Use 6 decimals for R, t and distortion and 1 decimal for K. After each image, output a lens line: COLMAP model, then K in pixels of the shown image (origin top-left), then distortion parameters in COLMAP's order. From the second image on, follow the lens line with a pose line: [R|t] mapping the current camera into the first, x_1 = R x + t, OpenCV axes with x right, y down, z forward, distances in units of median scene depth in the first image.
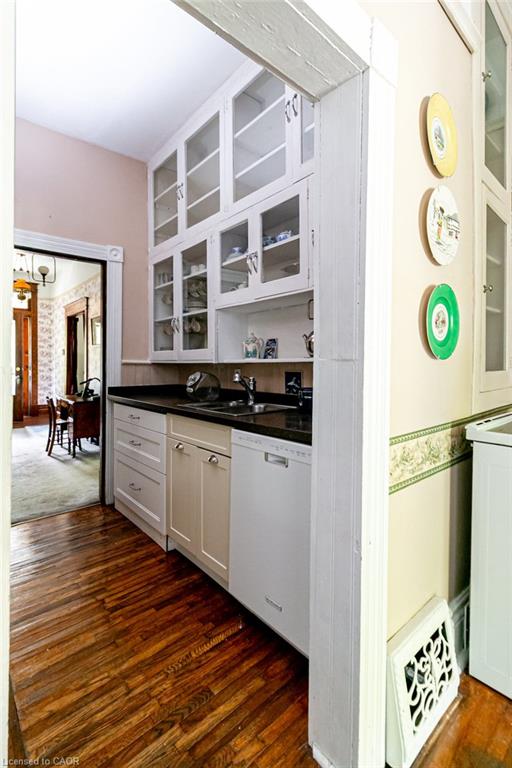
lens RADIAL K [[352.4, 0, 256.0], [0, 352.4, 384.0], [0, 0, 1]] dist [-0.000164, 0.000312]
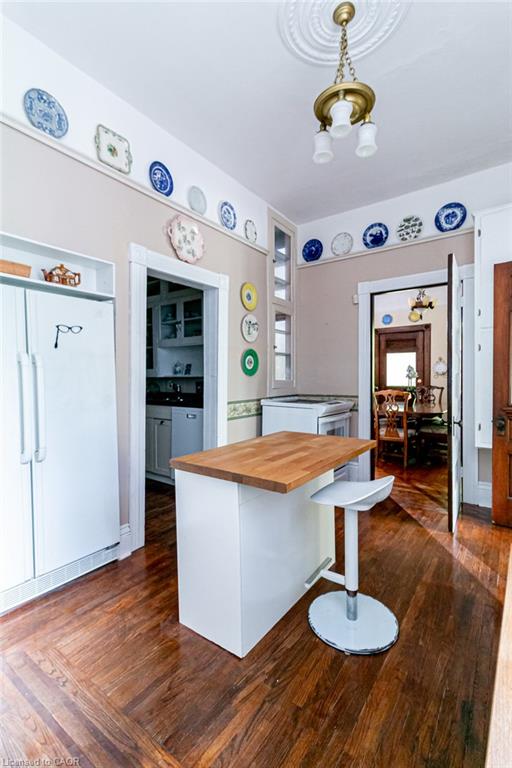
lens RADIAL K [[352.4, 0, 256.0], [0, 352.4, 384.0], [0, 0, 1]] dist [-0.000164, 0.000312]
pose [[0.976115, -0.006225, 0.217166, -0.032018], [0.014702, 0.999191, -0.037442, 0.094019], [-0.216757, 0.039740, 0.975416, -1.623705]]
